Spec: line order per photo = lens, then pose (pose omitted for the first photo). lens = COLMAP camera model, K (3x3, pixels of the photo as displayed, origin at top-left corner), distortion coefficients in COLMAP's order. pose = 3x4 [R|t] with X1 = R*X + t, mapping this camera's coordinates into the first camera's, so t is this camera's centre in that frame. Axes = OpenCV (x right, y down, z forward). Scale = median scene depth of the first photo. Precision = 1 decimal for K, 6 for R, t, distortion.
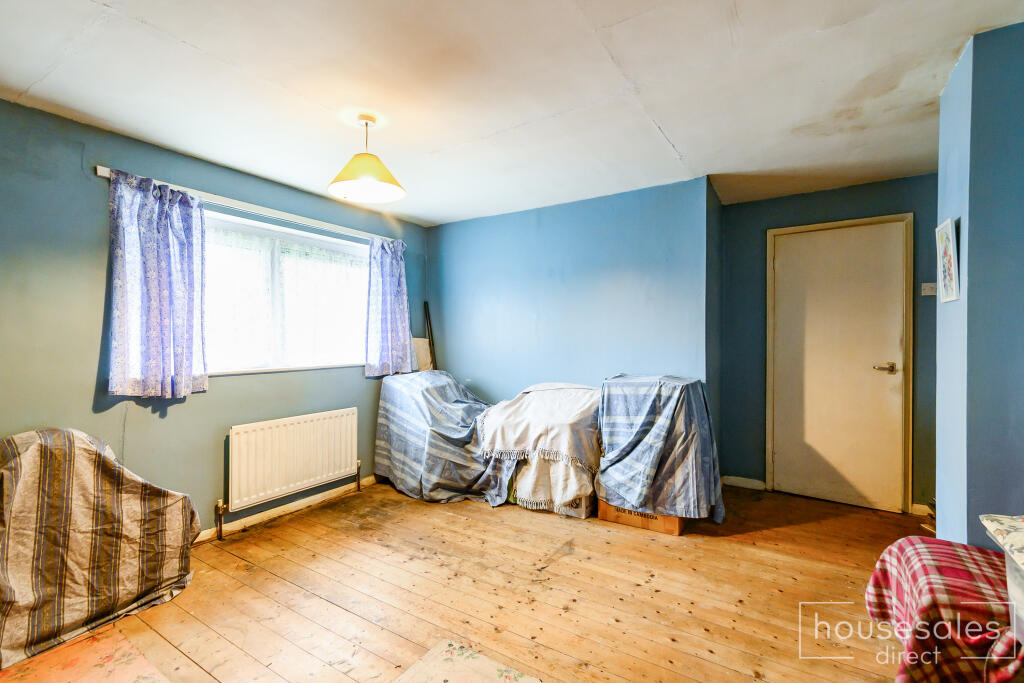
lens RADIAL K [[454.9, 0, 512.0], [0, 454.9, 341.5], [0, 0, 1]] dist [0.000234, 0.001060]
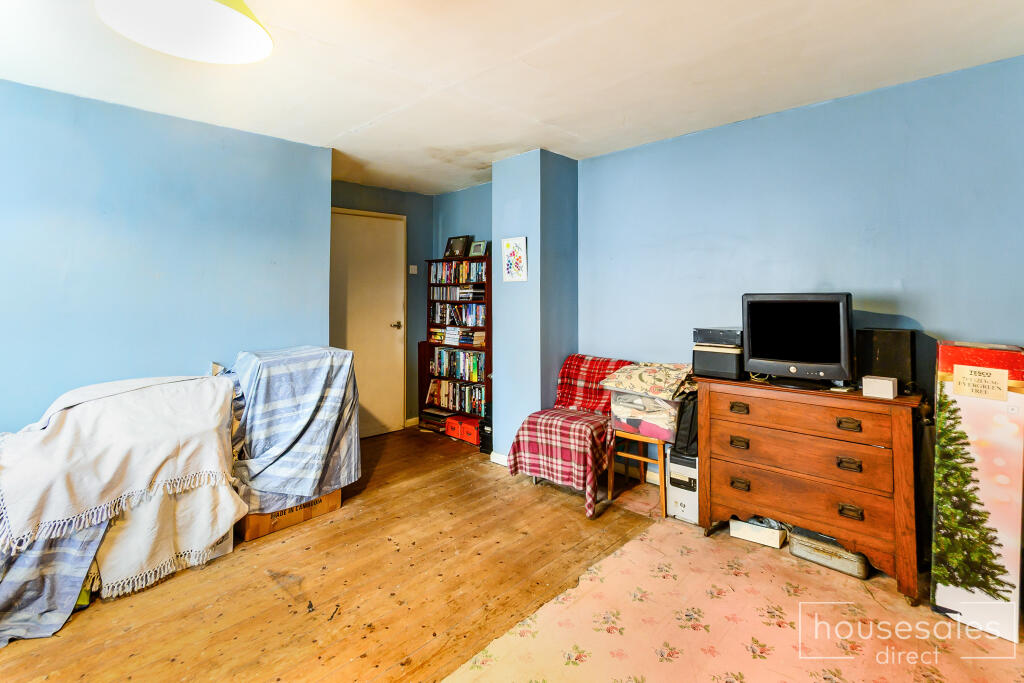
lens RADIAL K [[472.8, 0, 514.0], [0, 472.8, 283.6], [0, 0, 1]] dist [0.000353, 0.000350]
pose [[0.198533, 0.026403, 0.979738, -0.548040], [0.026001, 0.999143, -0.032194, -0.012406], [-0.979749, 0.031866, 0.197677, 0.400746]]
